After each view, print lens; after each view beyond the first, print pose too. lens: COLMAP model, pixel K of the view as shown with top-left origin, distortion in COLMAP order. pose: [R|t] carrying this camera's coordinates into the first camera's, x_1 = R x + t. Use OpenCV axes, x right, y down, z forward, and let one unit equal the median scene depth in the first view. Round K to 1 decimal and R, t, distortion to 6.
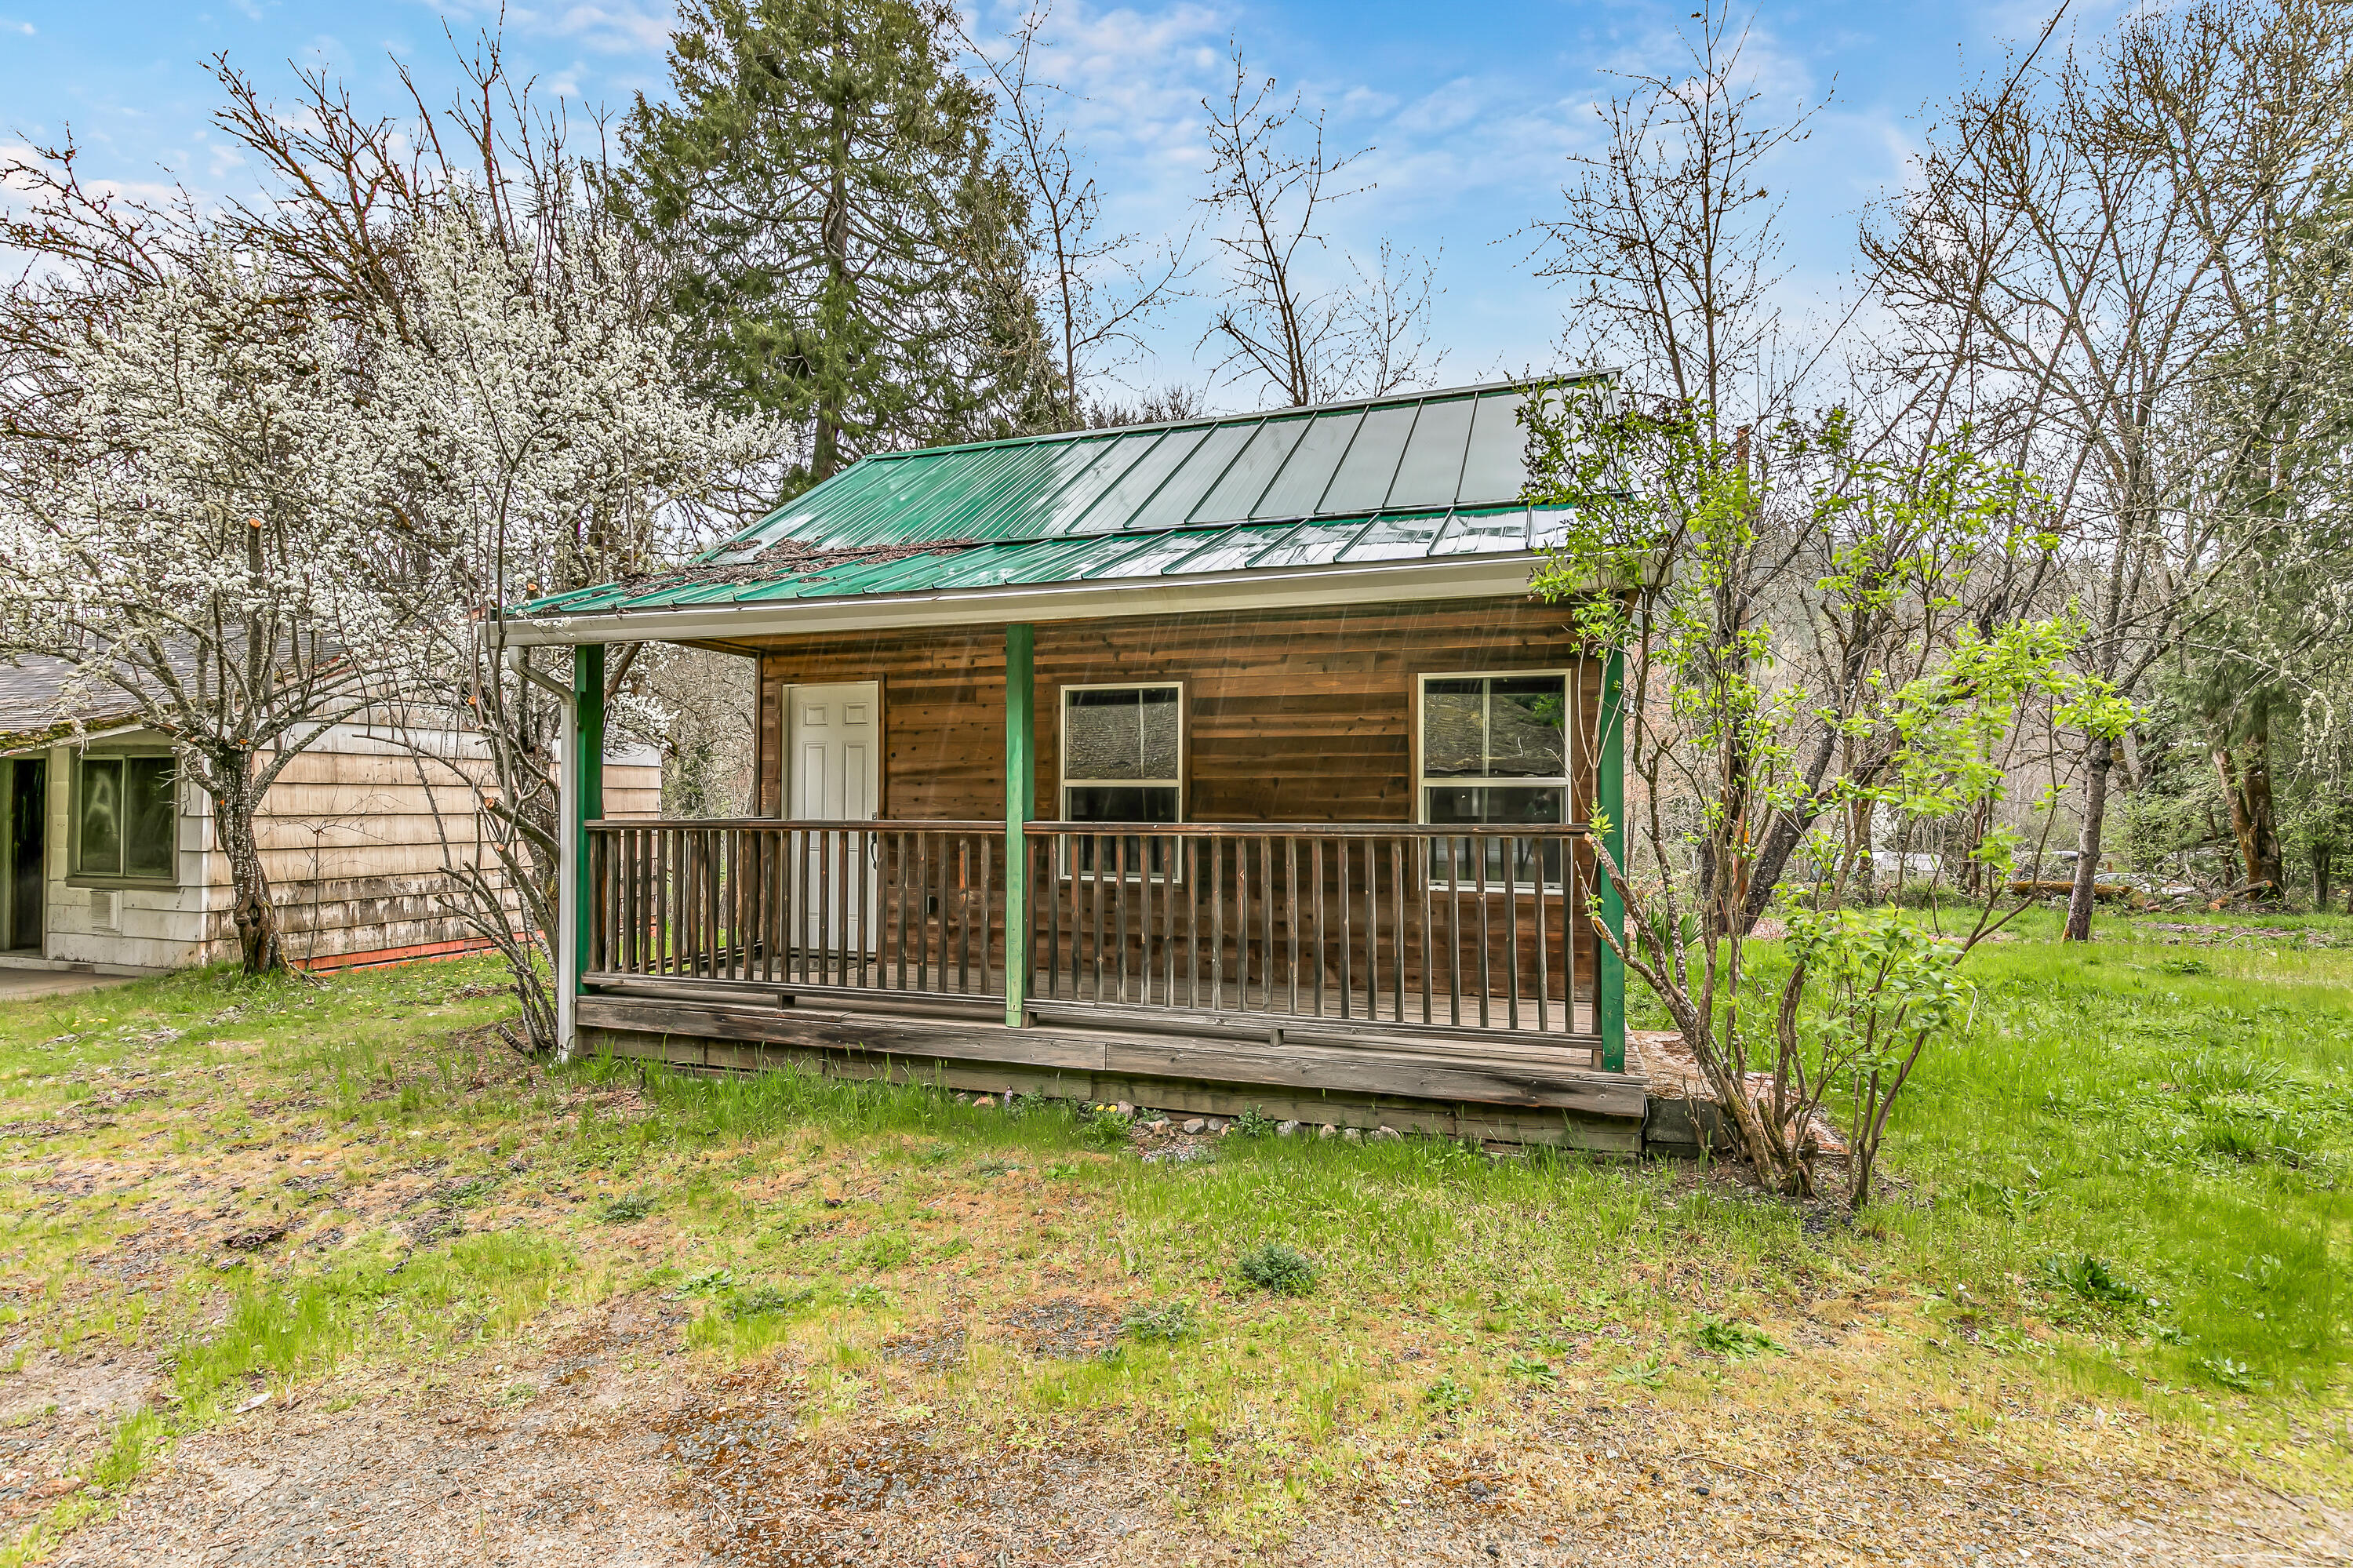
lens RADIAL K [[1100.0, 0, 1167.8], [0, 1100.0, 794.4], [0, 0, 1]] dist [0.009940, -0.000038]
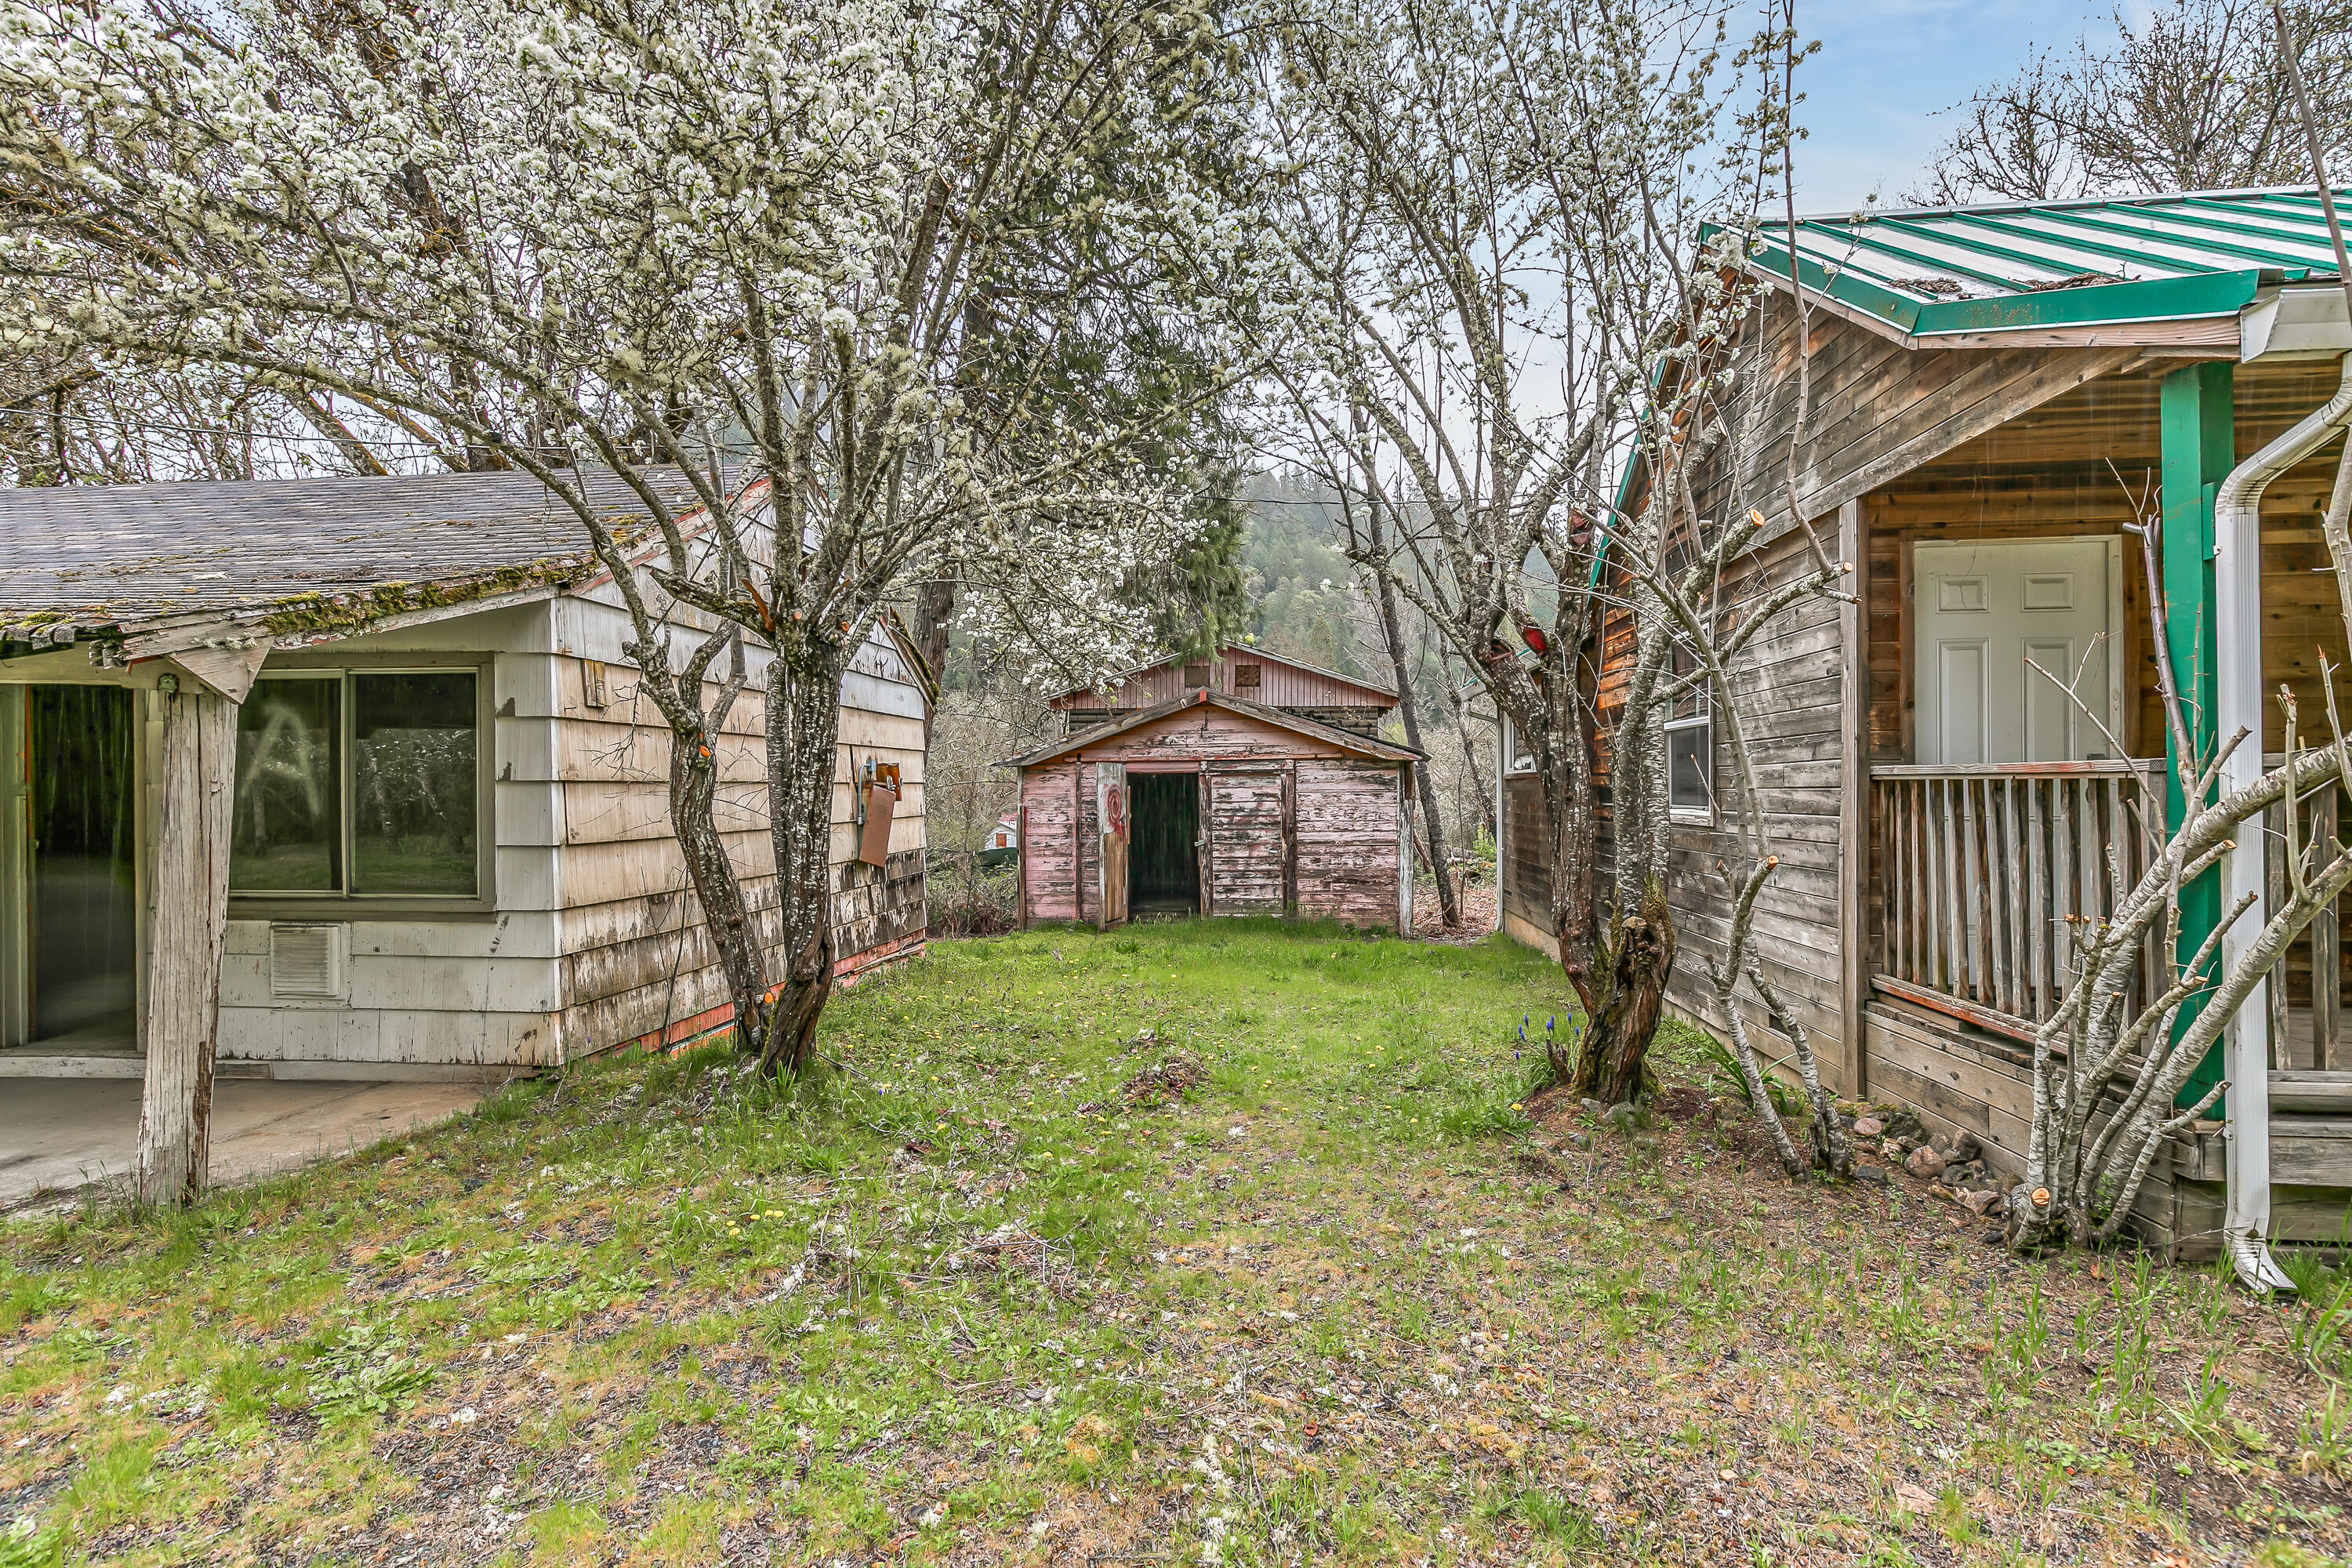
lens RADIAL K [[1099.5, 0, 1186.5], [0, 1099.5, 788.7], [0, 0, 1]] dist [0.009940, -0.000038]
pose [[0.973860, -0.009568, 0.226945, -0.661434], [0.007822, 0.999933, 0.008591, 0.019960], [-0.227012, -0.006592, 0.973870, 0.384492]]
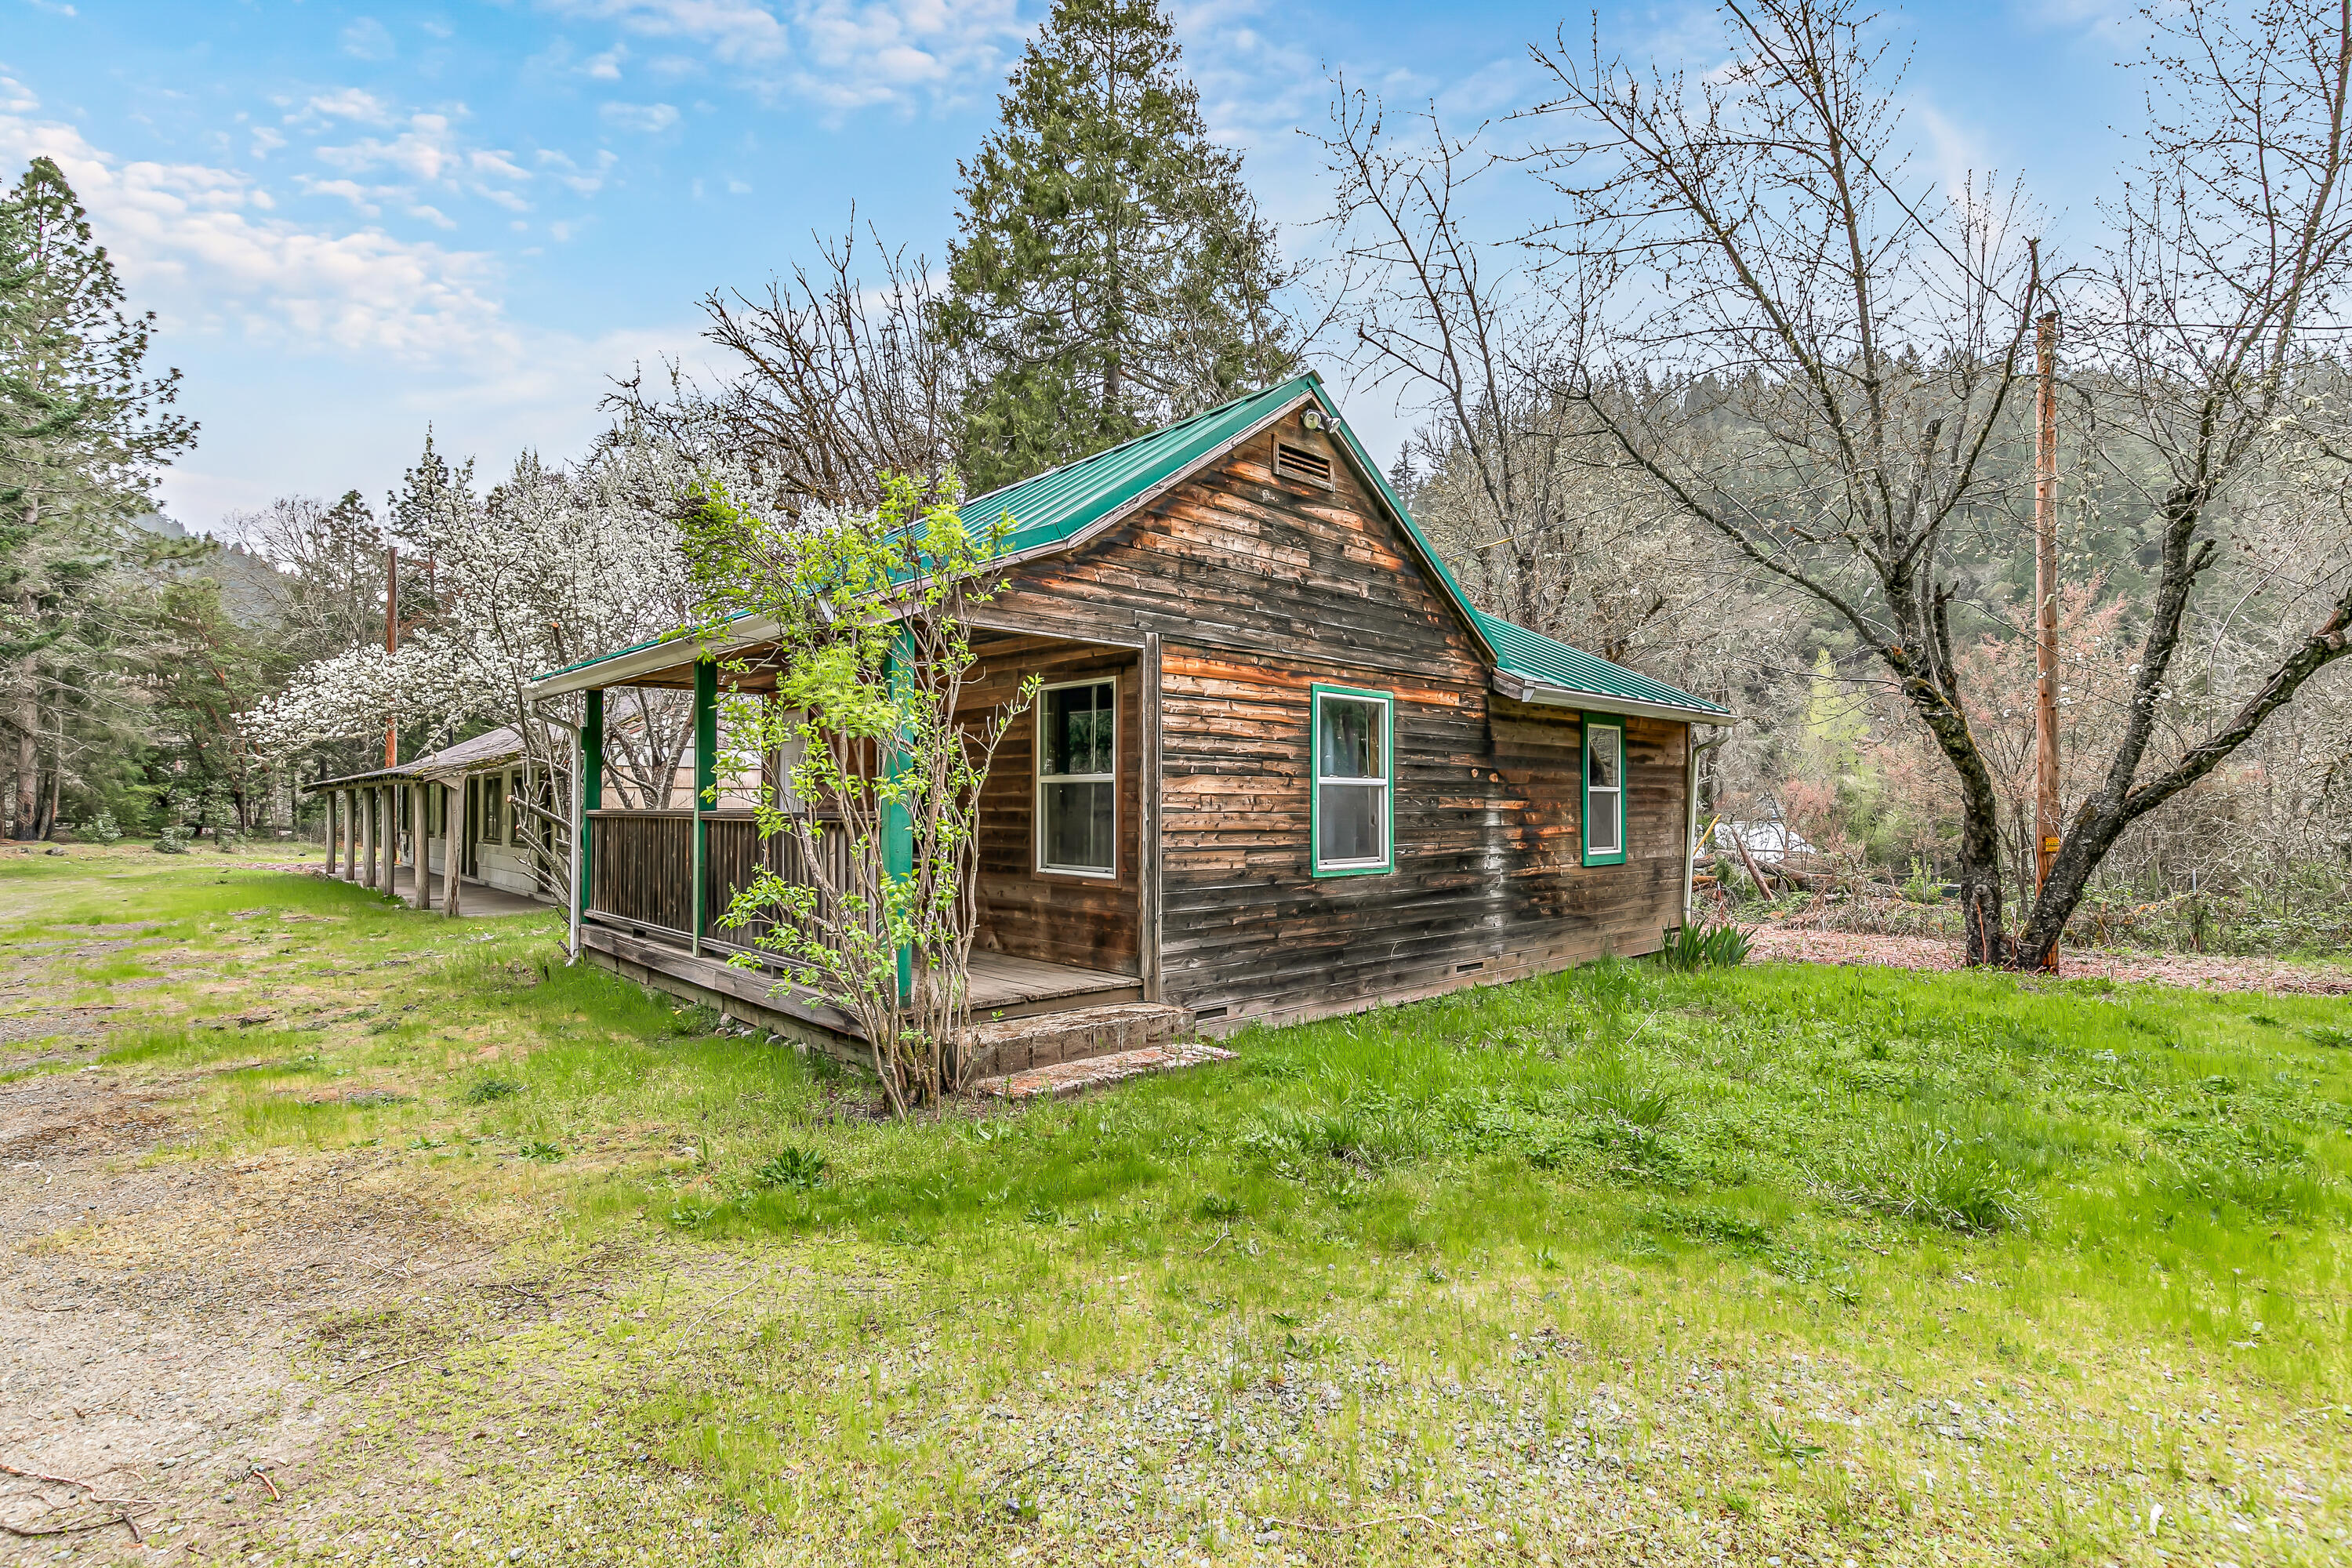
lens RADIAL K [[1099.5, 0, 1191.9], [0, 1099.5, 771.9], [0, 0, 1]] dist [0.009940, -0.000038]
pose [[0.879804, -0.015359, -0.475088, 0.639557], [0.009942, 0.999854, -0.013911, -0.000751], [0.475233, 0.007516, 0.879828, 0.028326]]
